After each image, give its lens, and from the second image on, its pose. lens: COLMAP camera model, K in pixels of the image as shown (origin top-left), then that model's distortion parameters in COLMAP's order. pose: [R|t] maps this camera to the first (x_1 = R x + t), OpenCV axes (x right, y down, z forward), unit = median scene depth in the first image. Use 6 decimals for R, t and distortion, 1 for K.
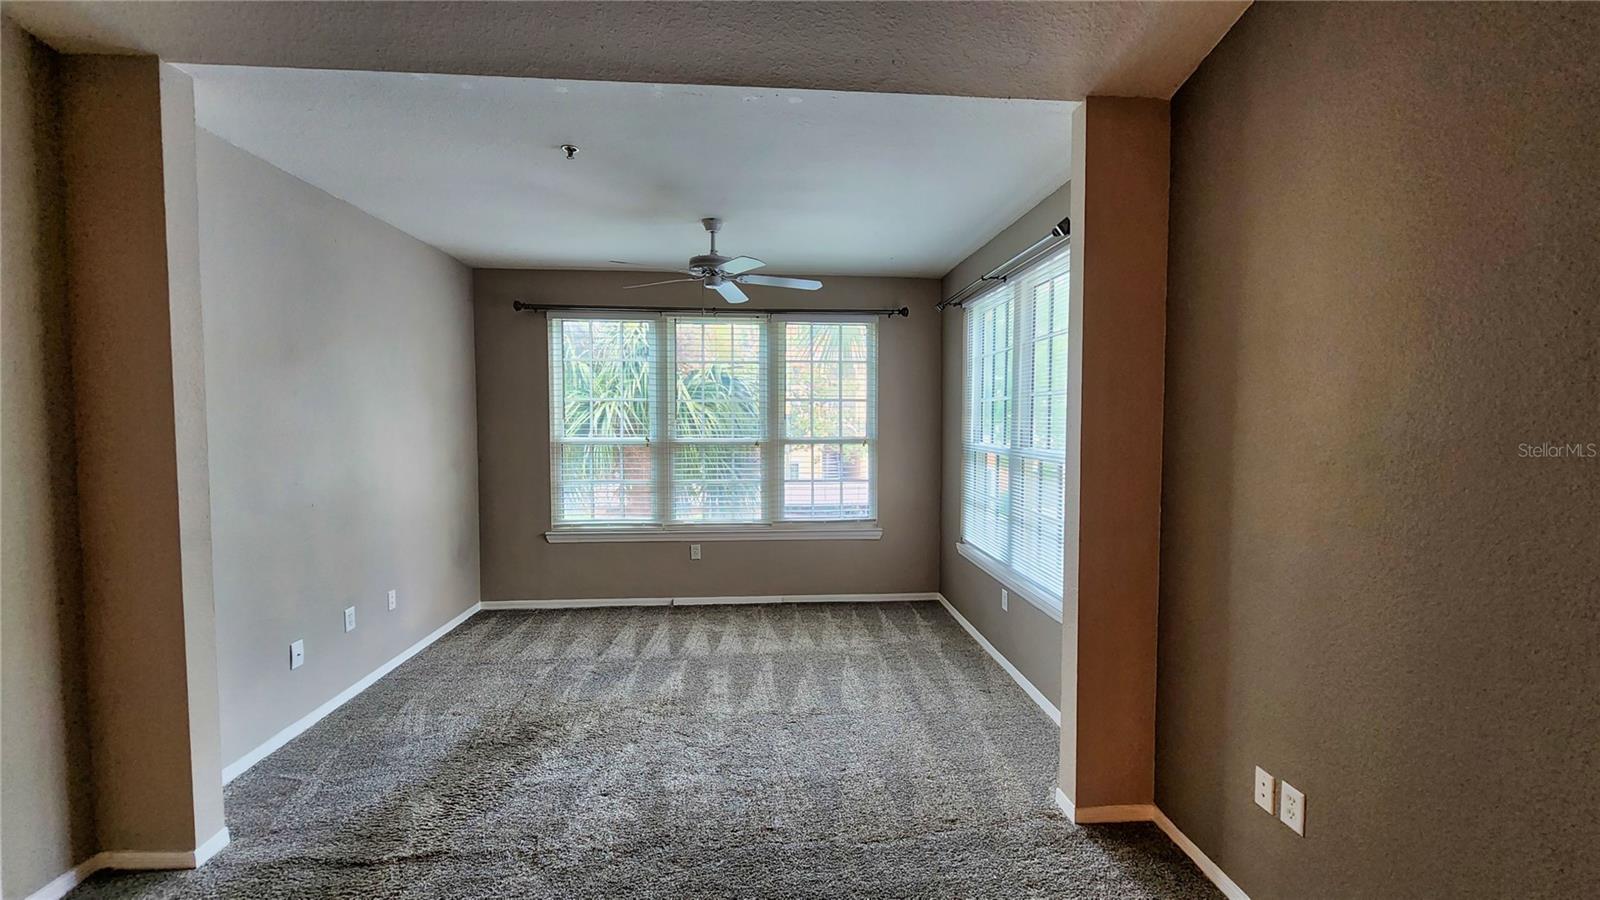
lens RADIAL K [[652.7, 0, 810.8], [0, 652.7, 446.2], [0, 0, 1]] dist [0.000063, -0.000428]
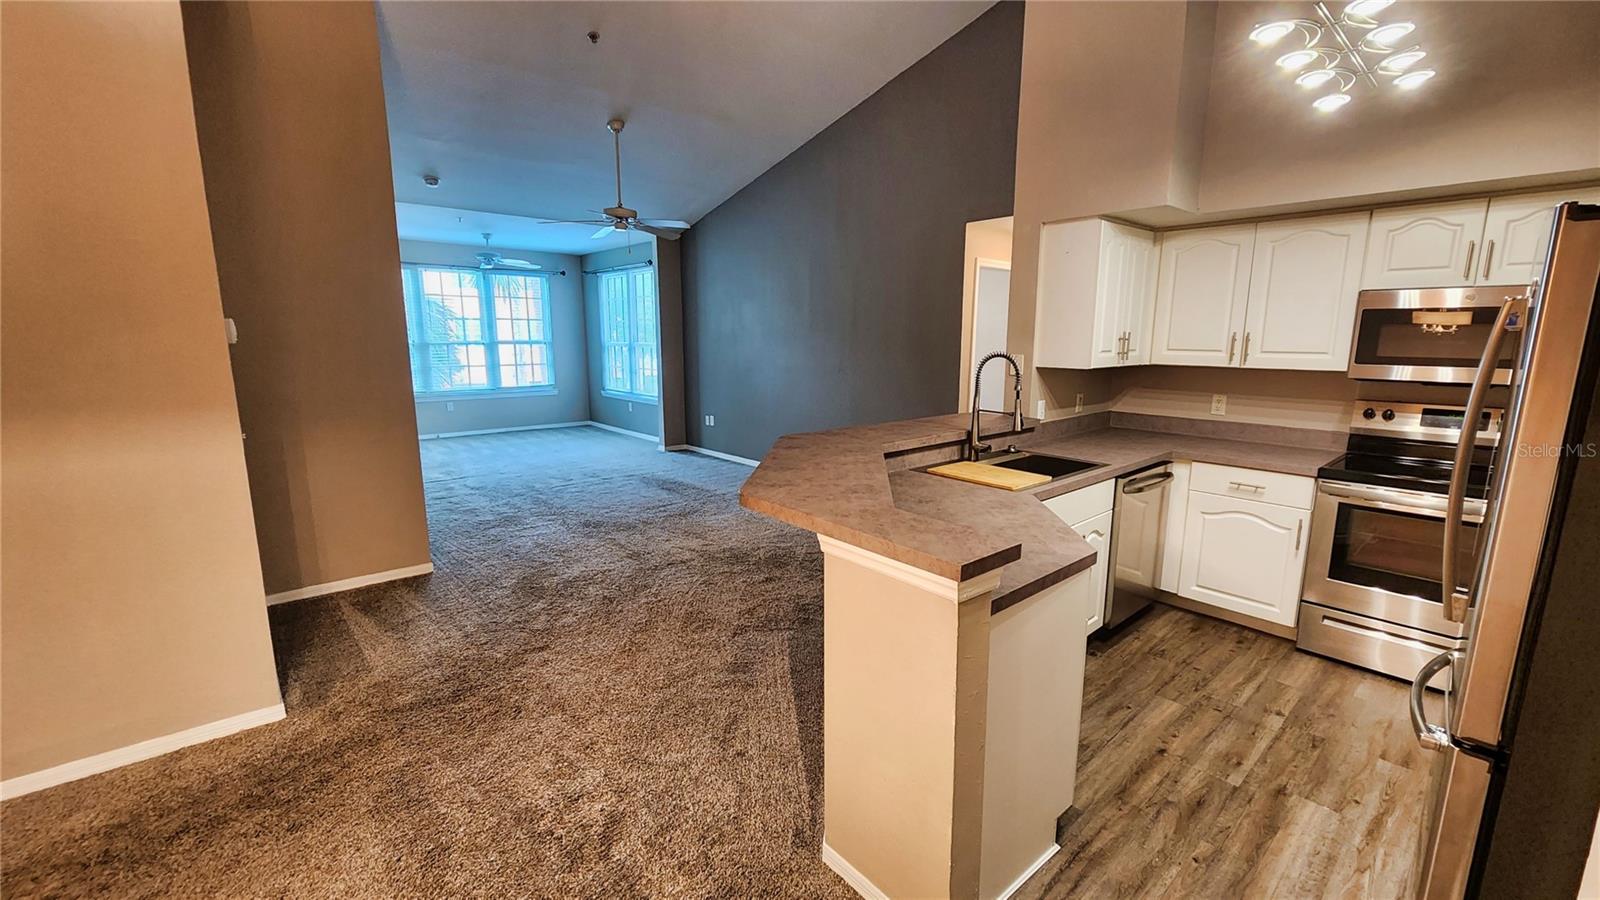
lens RADIAL K [[652.7, 0, 810.8], [0, 652.7, 446.2], [0, 0, 1]] dist [0.000063, -0.000428]
pose [[0.795824, -0.098463, 0.597469, -0.478690], [0.019687, 0.990377, 0.136991, 0.048513], [-0.605208, -0.097259, 0.790104, -1.006534]]
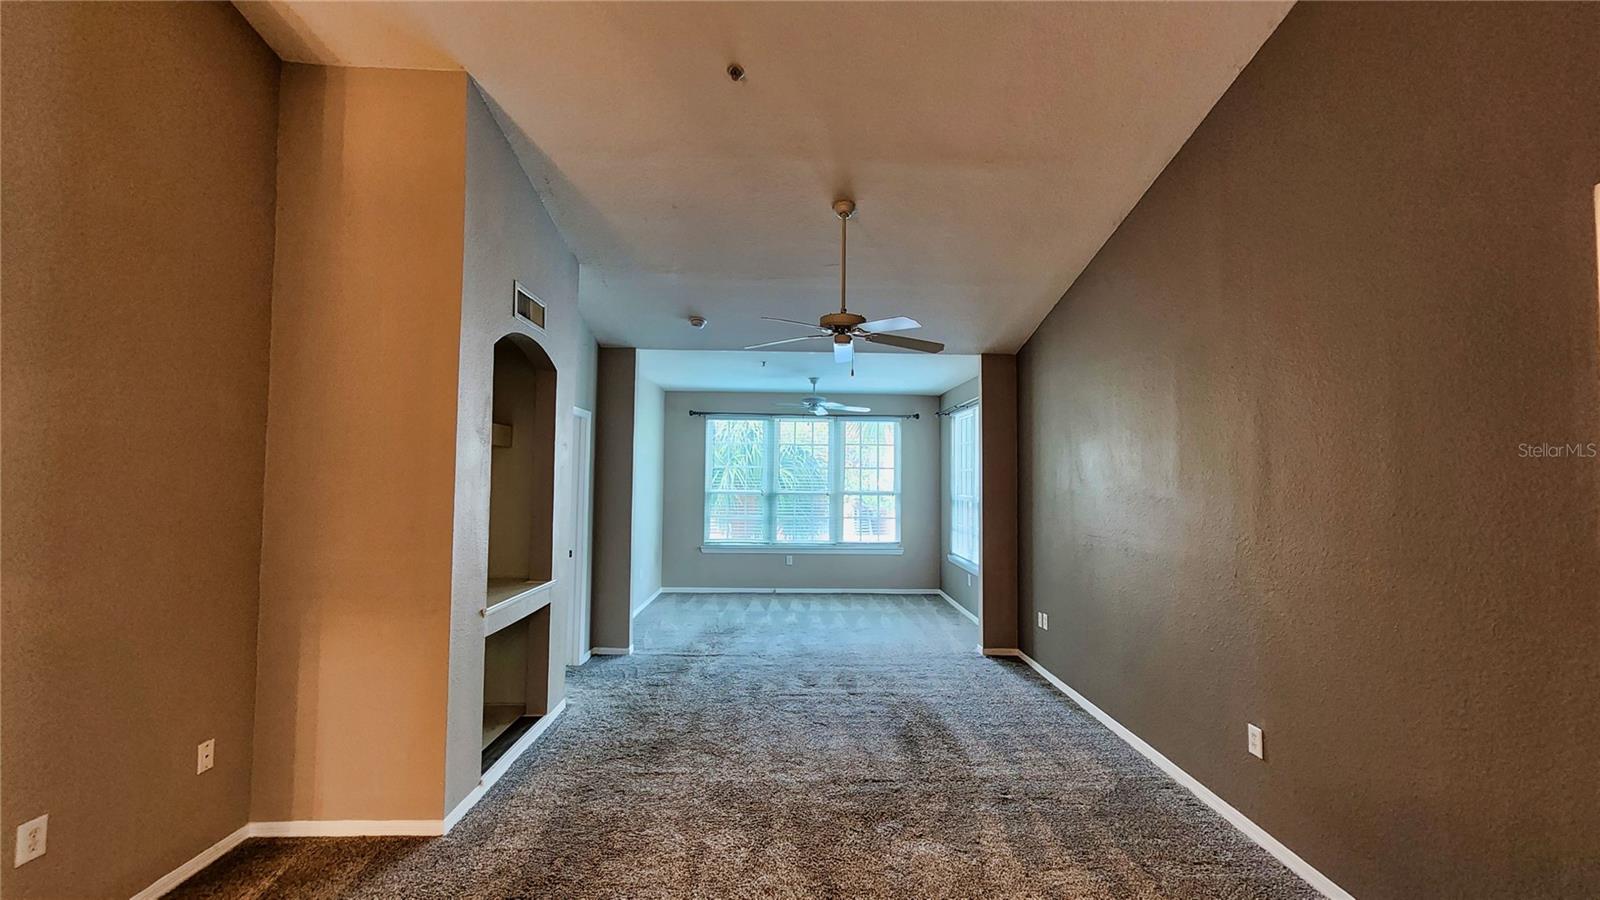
lens RADIAL K [[652.4, 0, 811.7], [0, 652.4, 448.3], [0, 0, 1]] dist [0.001044, -0.000401]
pose [[0.999069, 0.008477, -0.042305, -0.055370], [-0.011998, 0.996421, -0.083673, 0.018851], [0.041445, 0.084103, 0.995595, -0.674067]]
